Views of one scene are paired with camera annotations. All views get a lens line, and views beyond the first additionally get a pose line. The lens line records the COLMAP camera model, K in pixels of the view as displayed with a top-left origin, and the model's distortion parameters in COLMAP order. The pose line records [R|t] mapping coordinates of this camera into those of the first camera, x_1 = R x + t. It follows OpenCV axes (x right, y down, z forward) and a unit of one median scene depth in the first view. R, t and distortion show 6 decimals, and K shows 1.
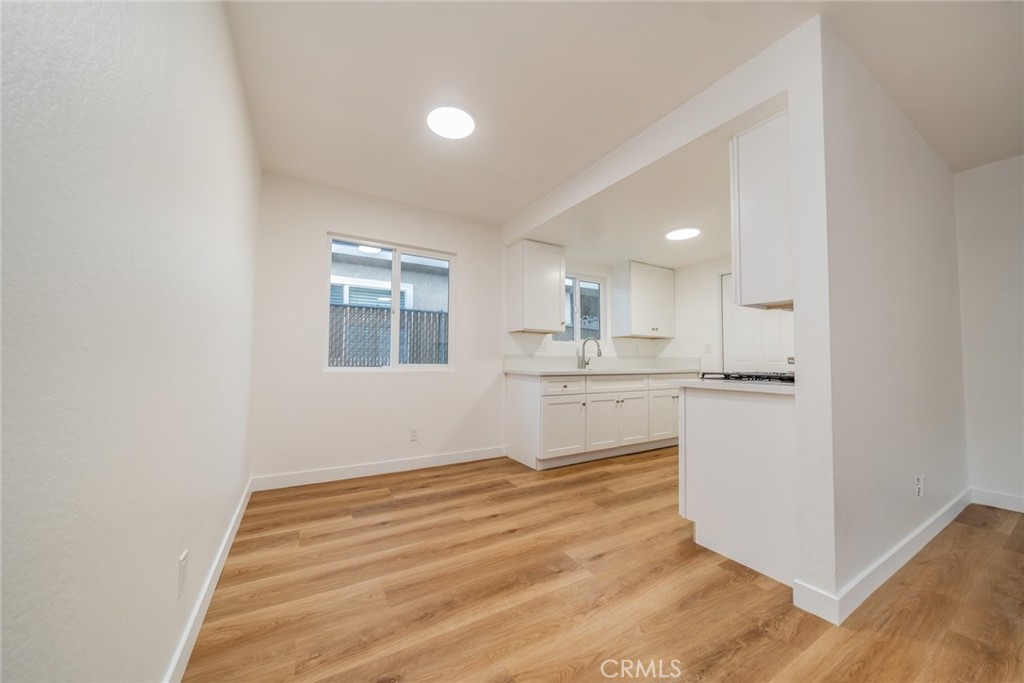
lens RADIAL K [[367.6, 0, 509.4], [0, 367.6, 346.0], [0, 0, 1]] dist [-0.009392, 0.000162]
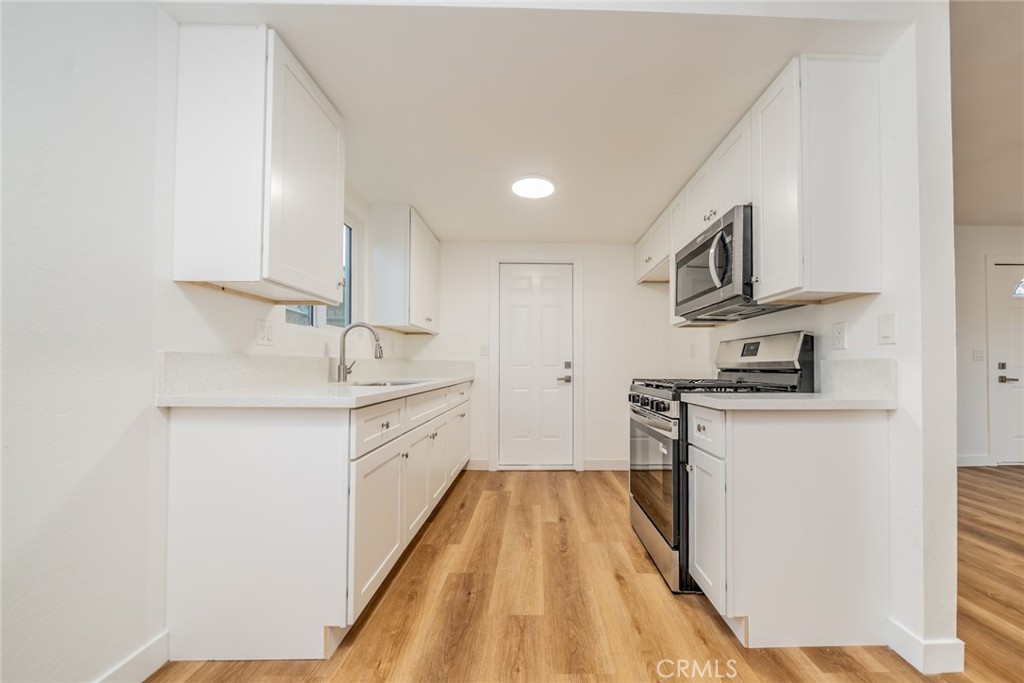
lens RADIAL K [[367.6, 0, 509.4], [0, 367.6, 346.0], [0, 0, 1]] dist [-0.009392, 0.000162]
pose [[0.480143, 0.039012, 0.876322, -0.176368], [-0.034951, 0.999068, -0.025327, 0.019655], [-0.876494, -0.018468, 0.481059, 0.660758]]
